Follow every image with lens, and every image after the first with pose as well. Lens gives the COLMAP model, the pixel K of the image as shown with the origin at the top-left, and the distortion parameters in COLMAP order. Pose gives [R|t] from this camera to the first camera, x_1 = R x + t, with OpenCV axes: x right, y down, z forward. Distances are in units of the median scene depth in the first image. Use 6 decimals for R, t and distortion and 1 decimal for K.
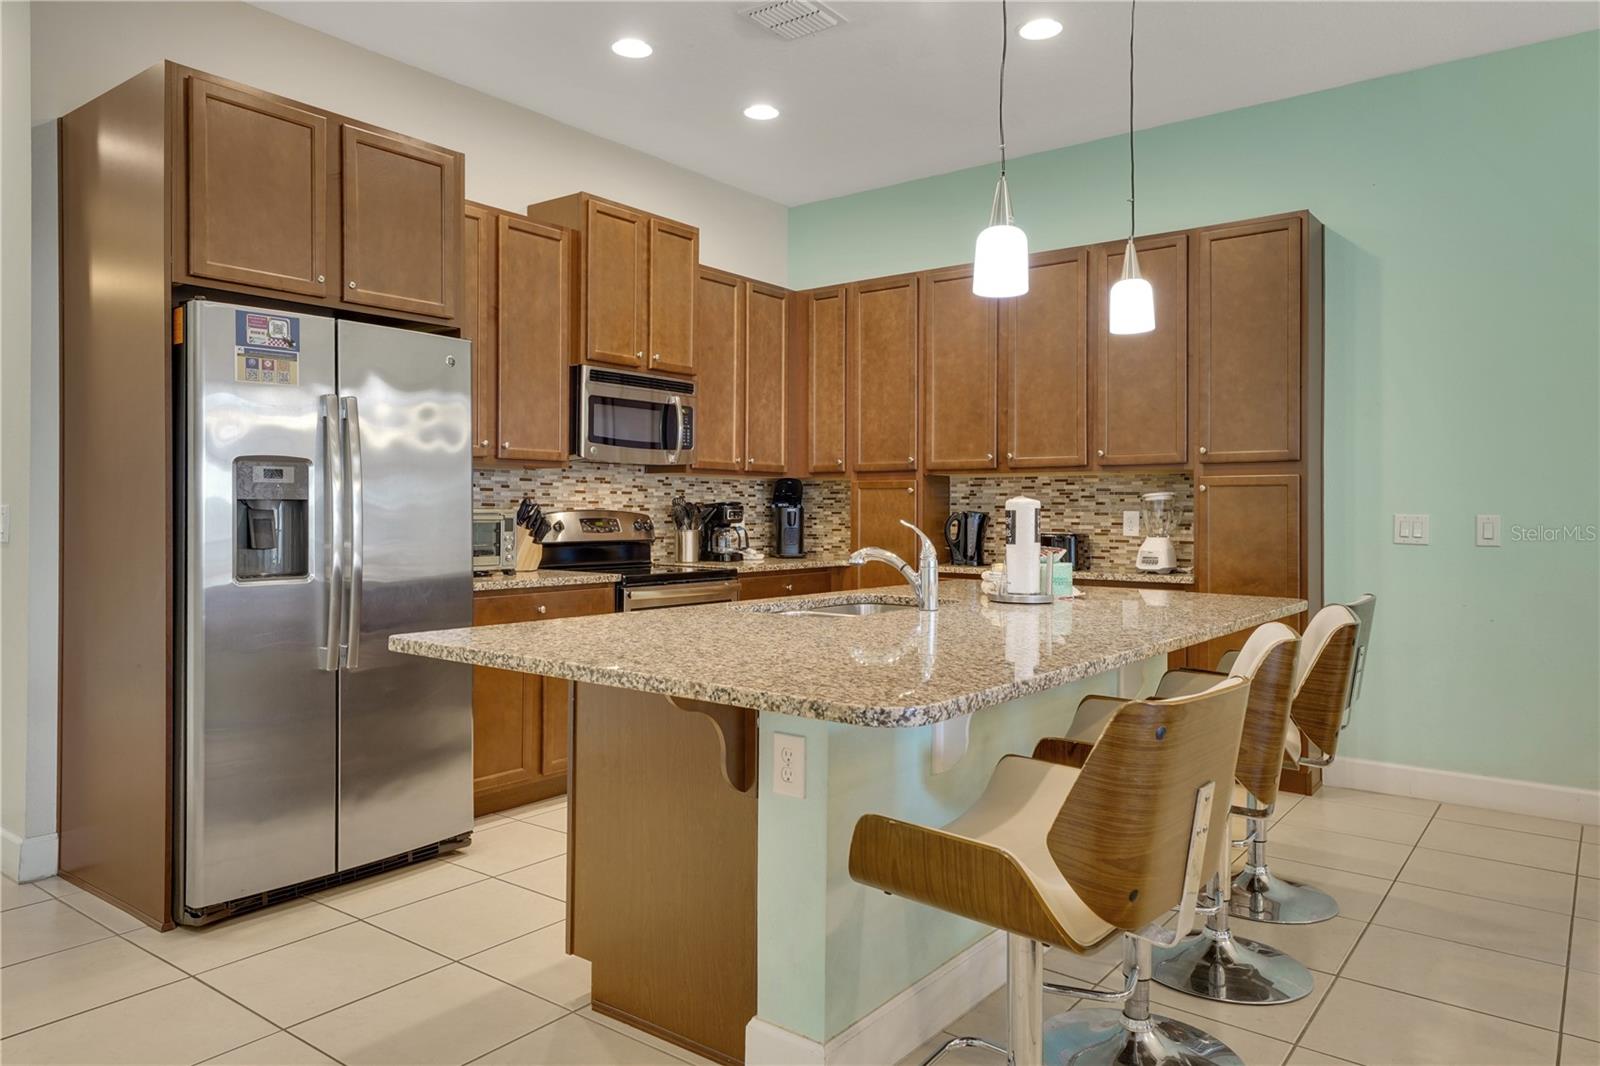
lens RADIAL K [[1052.2, 0, 784.1], [0, 1052.2, 504.0], [0, 0, 1]] dist [0.024514, -0.000110]
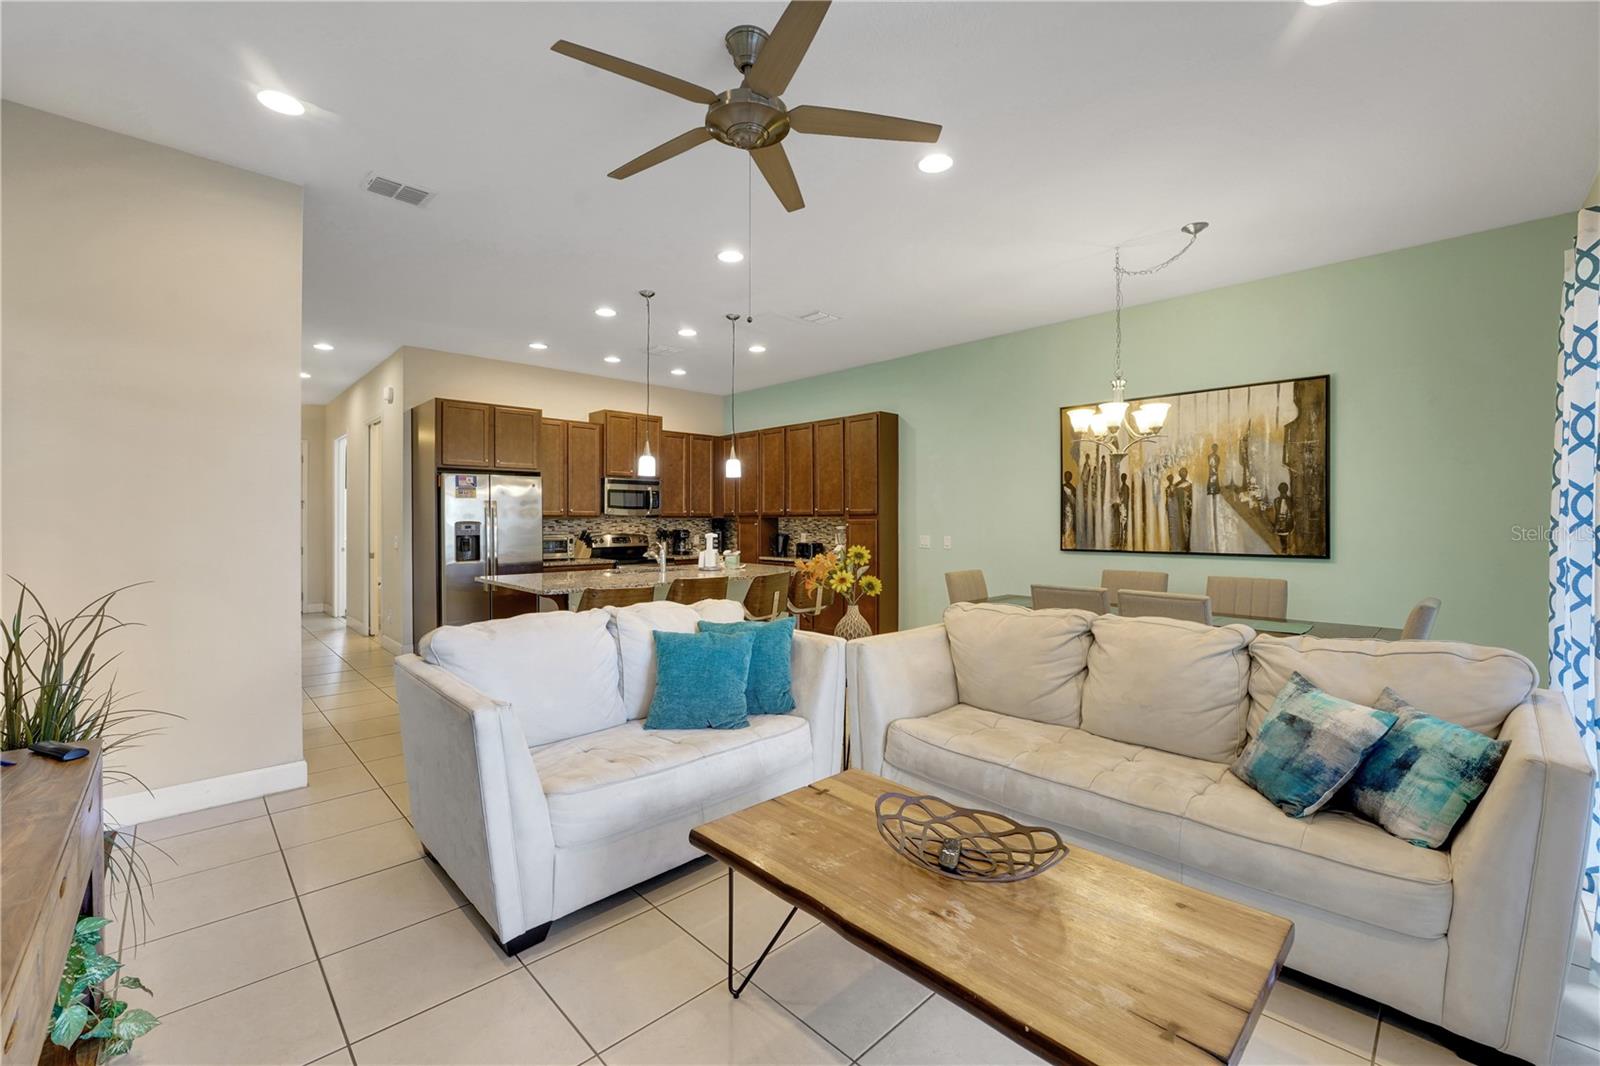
lens RADIAL K [[655.2, 0, 784.1], [0, 655.2, 519.5], [0, 0, 1]] dist [-0.002657, -0.000063]
pose [[0.988385, -0.007213, -0.151798, 0.462841], [0.007744, 0.999966, 0.002909, -0.031759], [0.151772, -0.004051, 0.988407, -0.481591]]
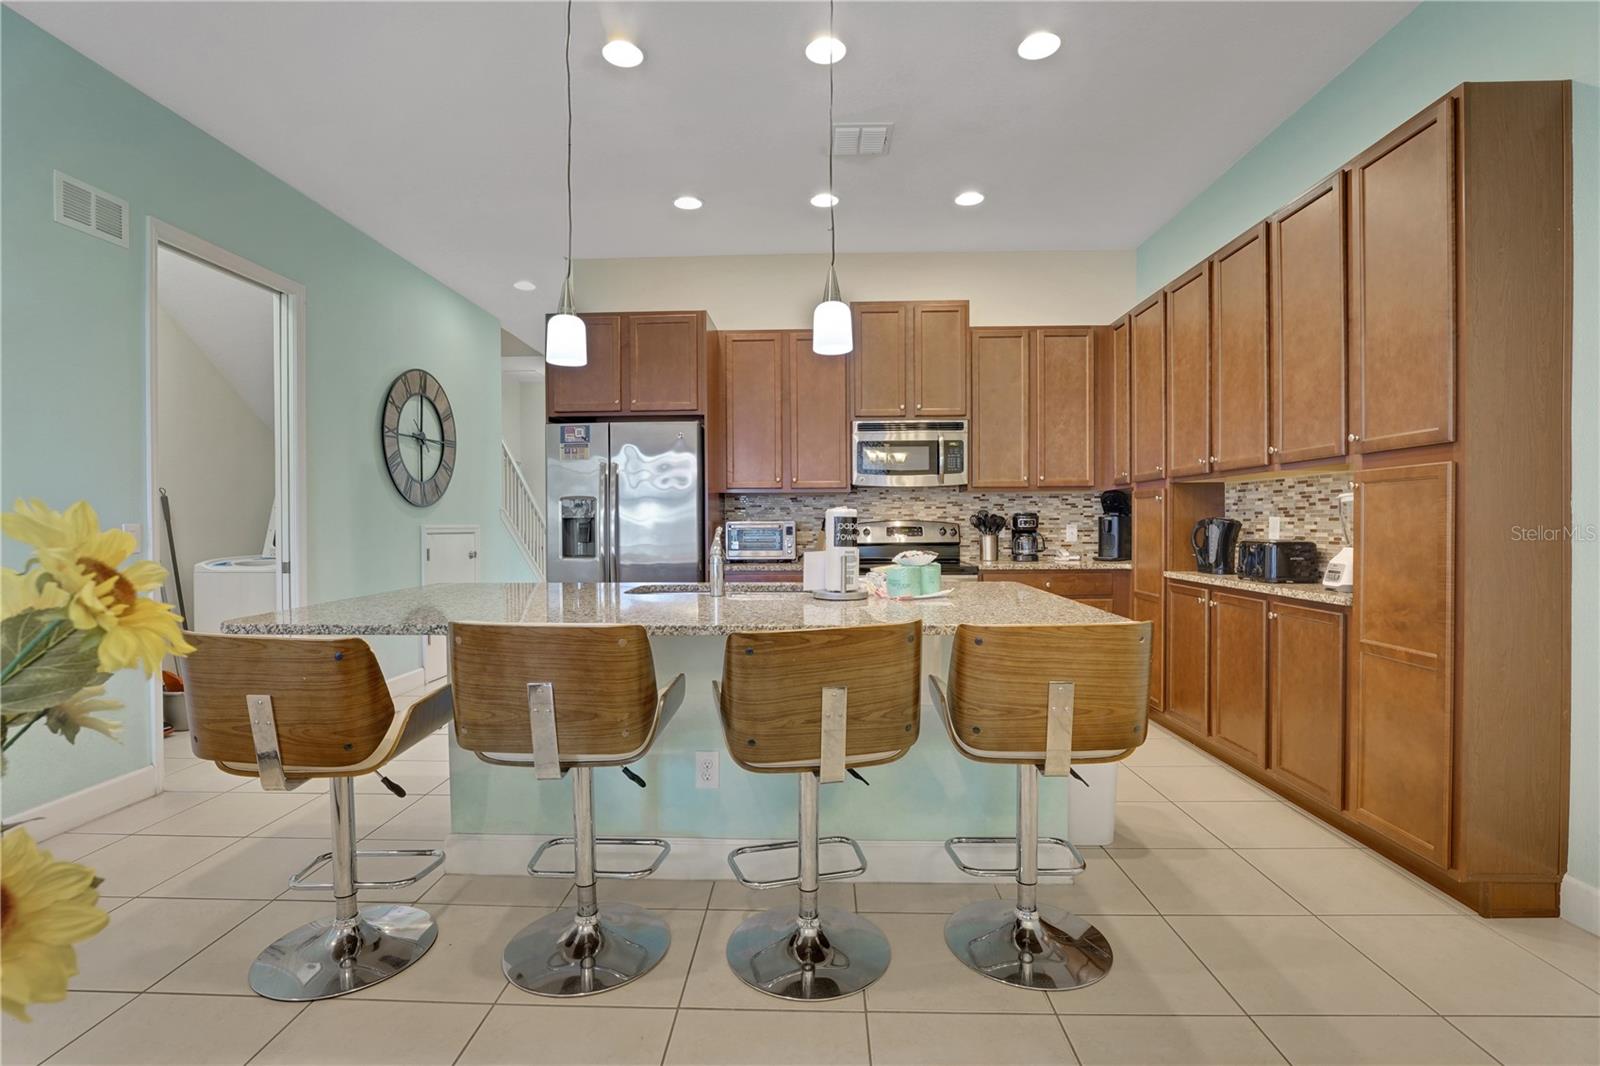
lens RADIAL K [[732.7, 0, 797.1], [0, 732.7, 530.8], [0, 0, 1]] dist [-0.020257, -0.000124]
pose [[0.594801, 0.000730, -0.803873, 0.562668], [0.014642, 0.999824, 0.011742, 0.006096], [0.803740, -0.018755, 0.594686, 0.329245]]
